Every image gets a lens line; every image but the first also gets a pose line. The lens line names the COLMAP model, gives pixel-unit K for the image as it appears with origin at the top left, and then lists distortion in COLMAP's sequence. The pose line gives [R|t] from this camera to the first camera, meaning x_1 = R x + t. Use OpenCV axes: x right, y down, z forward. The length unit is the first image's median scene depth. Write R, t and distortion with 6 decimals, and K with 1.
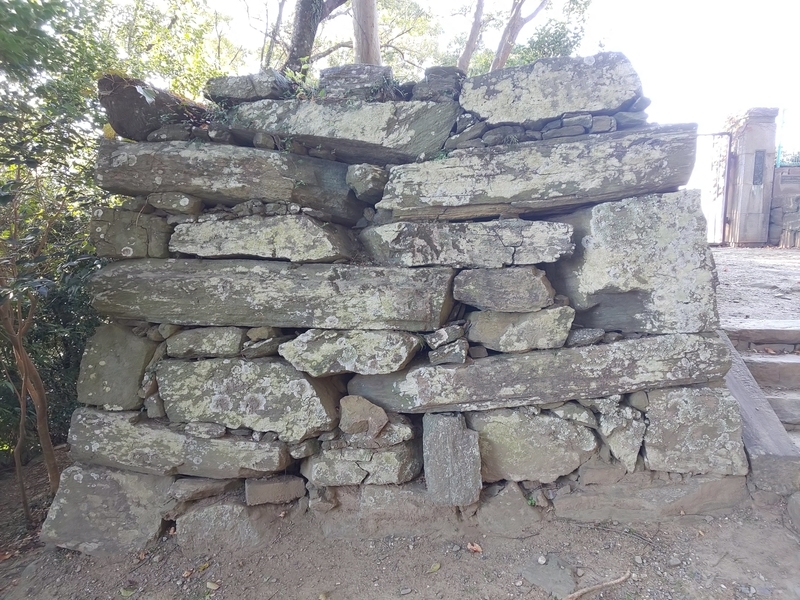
lens RADIAL K [[494.5, 0, 400.0], [0, 494.5, 300.0], [0, 0, 1]] dist [0.008786, -0.023110]
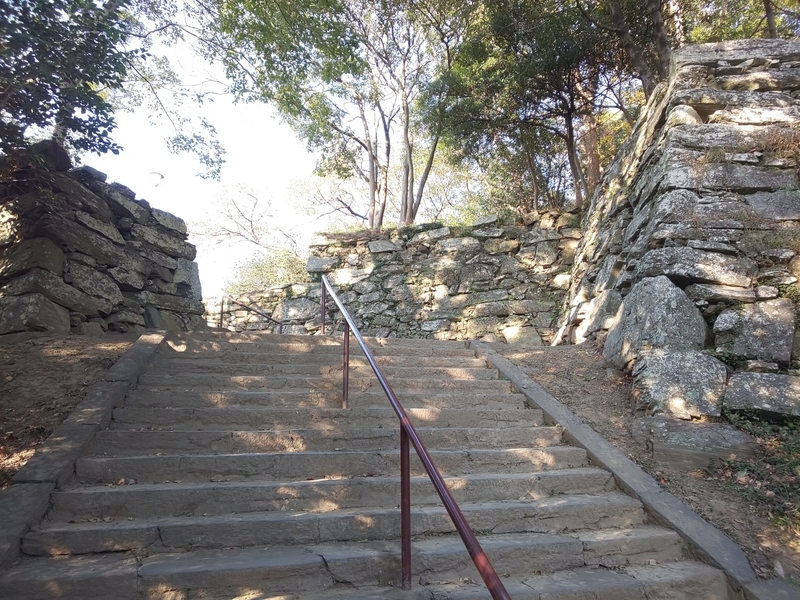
lens RADIAL K [[494.5, 0, 400.0], [0, 494.5, 300.0], [0, 0, 1]] dist [0.008786, -0.023110]
pose [[0.150990, 0.242221, 0.958400, -2.490715], [0.157292, 0.951277, -0.265201, 1.190176], [-0.975941, 0.190791, 0.105534, -0.751191]]
